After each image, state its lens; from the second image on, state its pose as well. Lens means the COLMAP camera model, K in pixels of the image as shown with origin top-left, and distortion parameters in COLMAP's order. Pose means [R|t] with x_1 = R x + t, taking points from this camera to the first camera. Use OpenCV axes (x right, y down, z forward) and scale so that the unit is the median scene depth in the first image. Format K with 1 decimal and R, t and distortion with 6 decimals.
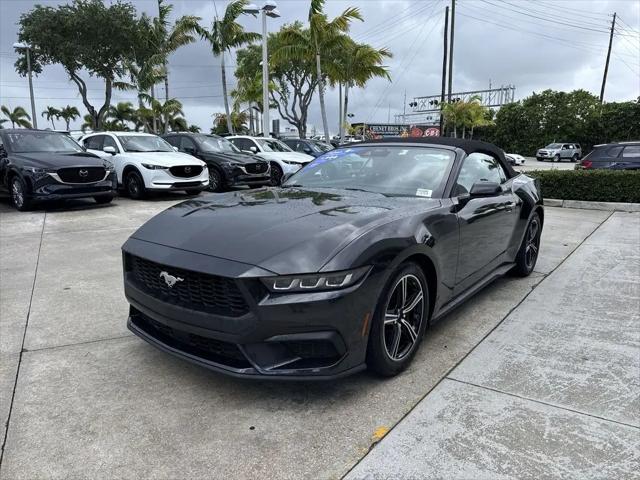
lens RADIAL K [[446.5, 0, 317.8], [0, 446.5, 240.3], [0, 0, 1]] dist [0.049685, -0.059928]
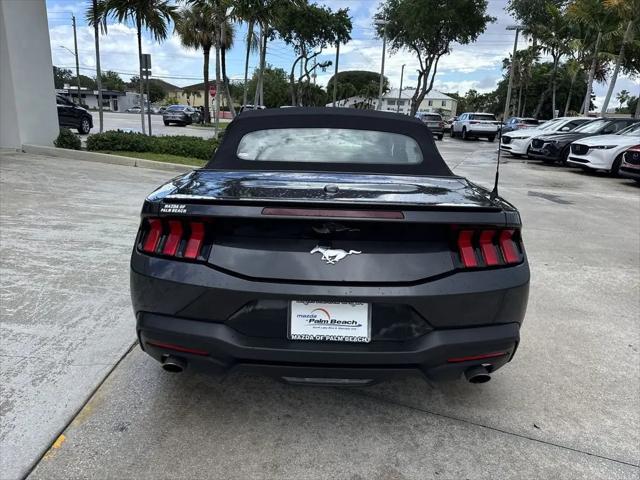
lens RADIAL K [[446.5, 0, 316.0], [0, 446.5, 239.6], [0, 0, 1]] dist [0.049685, -0.059928]
pose [[-0.792740, 0.121733, -0.597281, 0.970922], [-0.155857, 0.906805, 0.391679, -0.432328], [0.589297, 0.403590, -0.699888, 2.176256]]
